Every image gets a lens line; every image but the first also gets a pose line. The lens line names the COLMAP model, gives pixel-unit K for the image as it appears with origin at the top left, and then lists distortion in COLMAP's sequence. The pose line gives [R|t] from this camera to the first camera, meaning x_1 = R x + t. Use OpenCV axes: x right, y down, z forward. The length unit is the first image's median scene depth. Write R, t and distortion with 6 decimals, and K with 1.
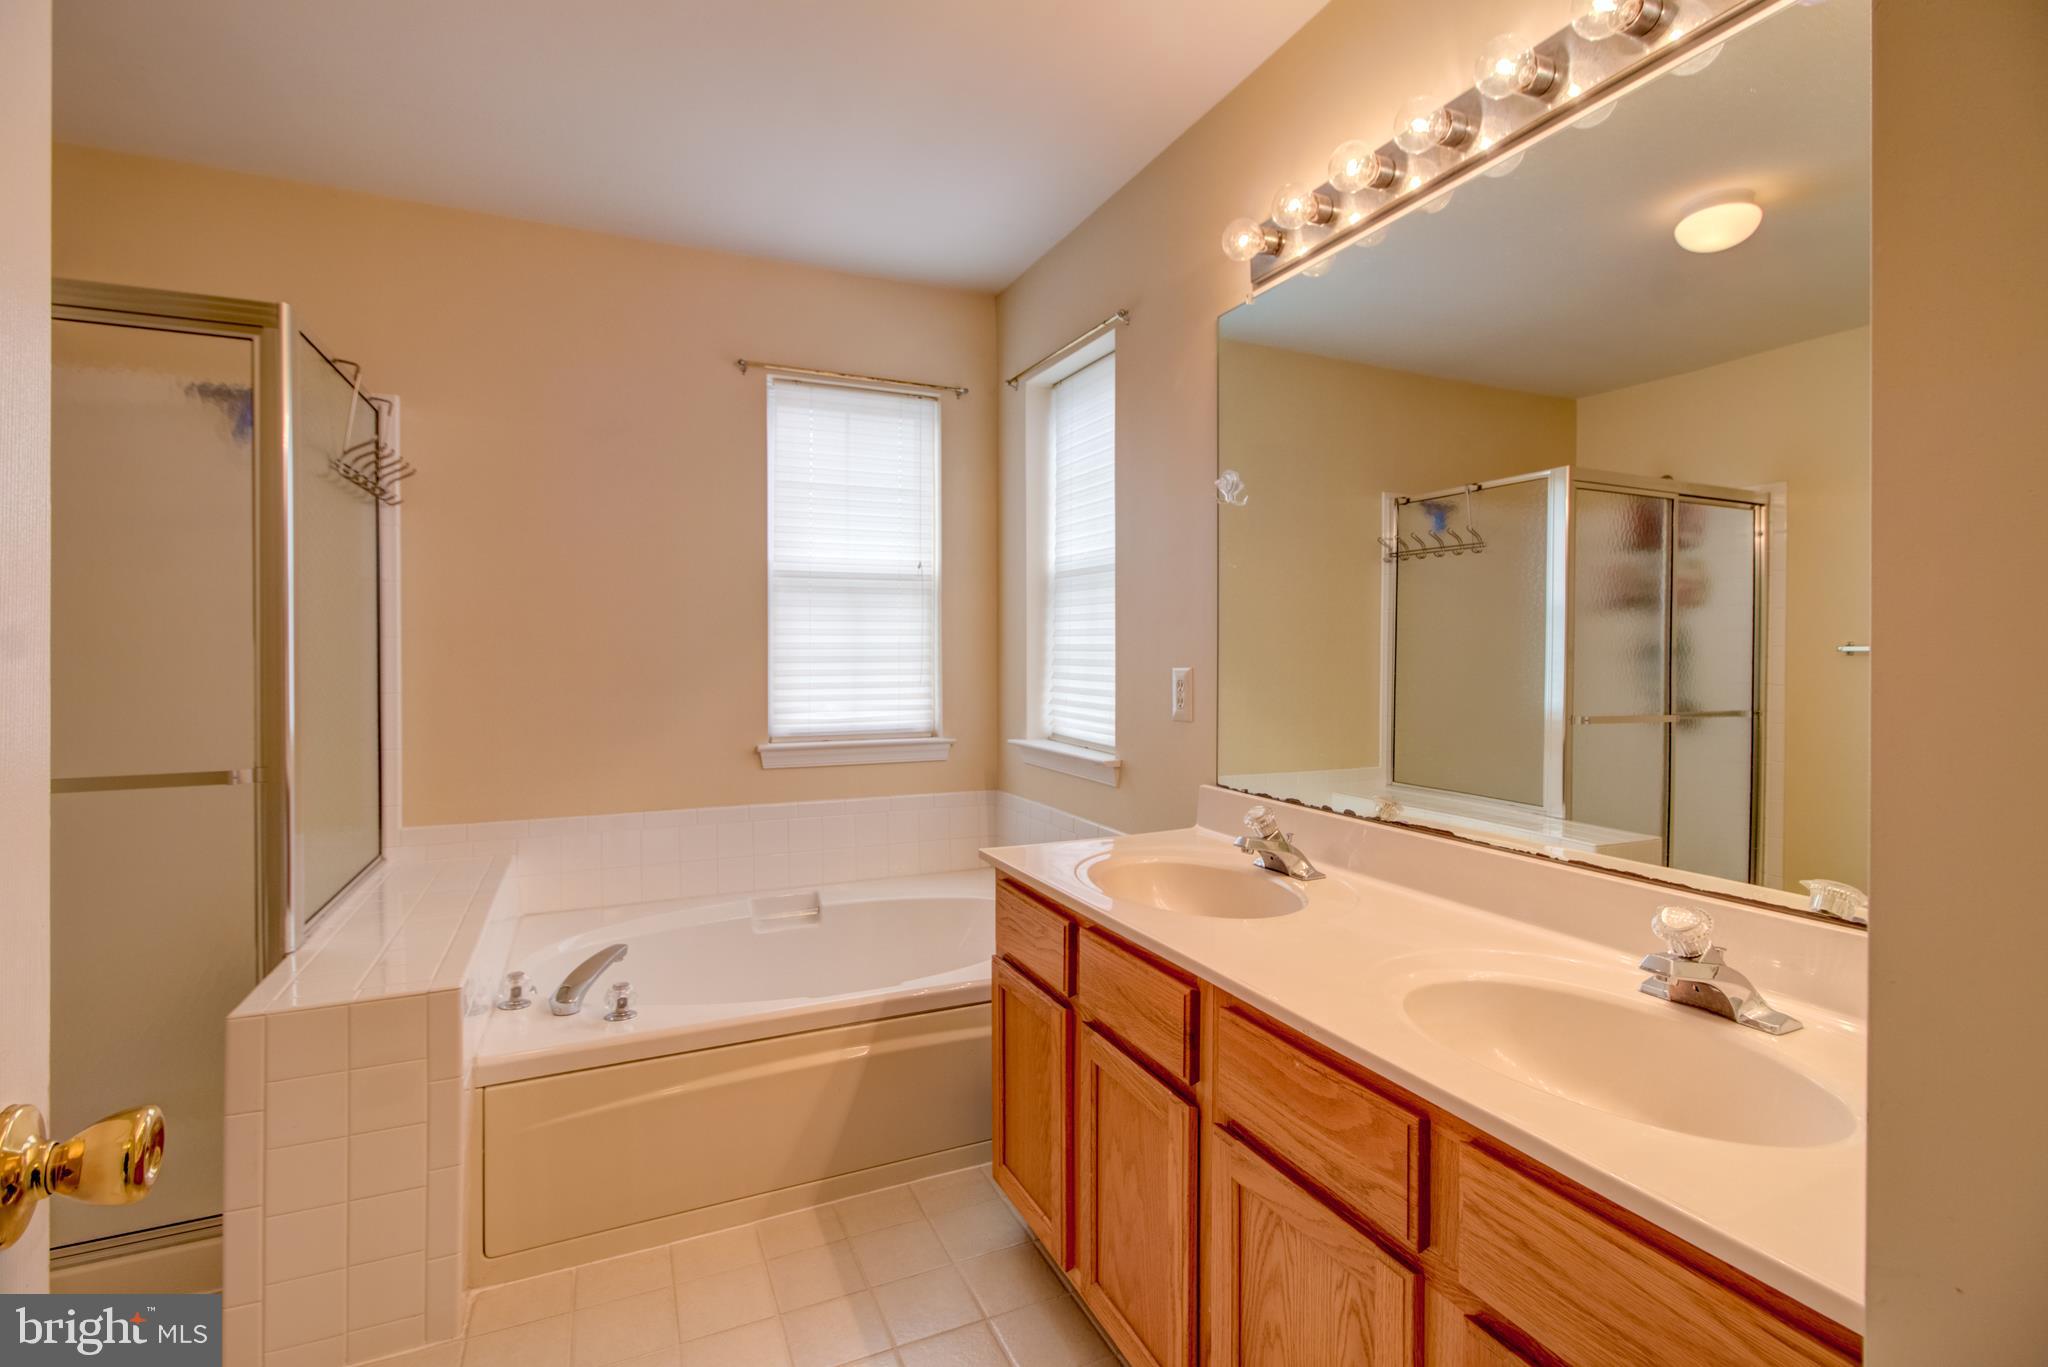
lens RADIAL K [[945.4, 0, 1028.4], [0, 945.4, 664.3], [0, 0, 1]] dist [-0.012384, 0.007546]
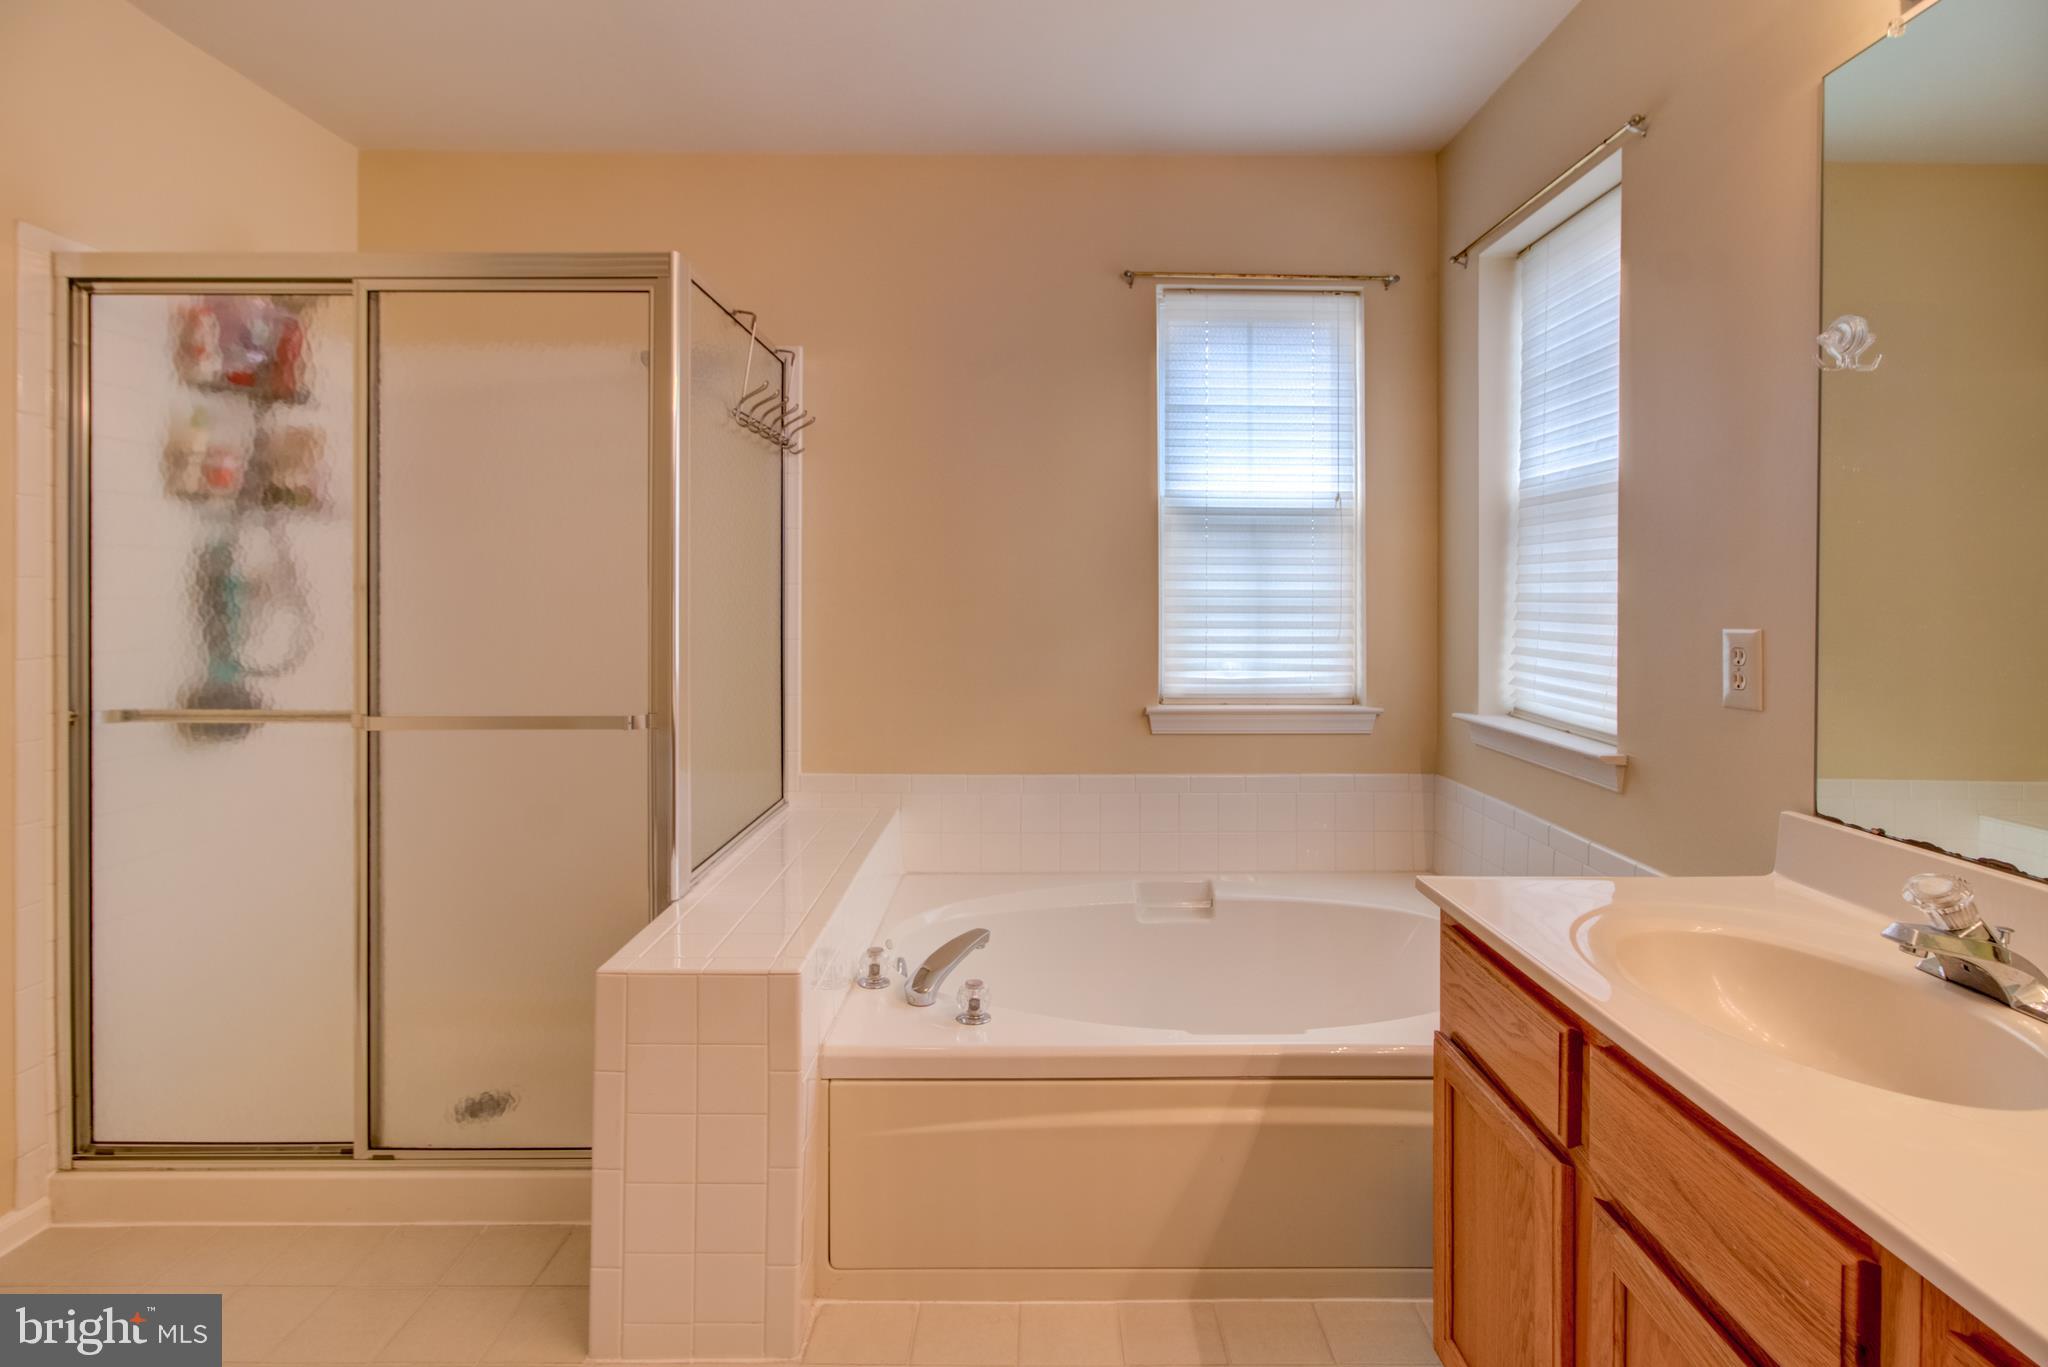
lens RADIAL K [[945.4, 0, 1044.4], [0, 945.4, 591.1], [0, 0, 1]] dist [-0.012384, 0.007546]
pose [[0.912509, 0.001830, -0.409052, -0.015486], [-0.010776, 0.999751, -0.019566, -0.004896], [0.408914, 0.022262, 0.912301, 0.201959]]
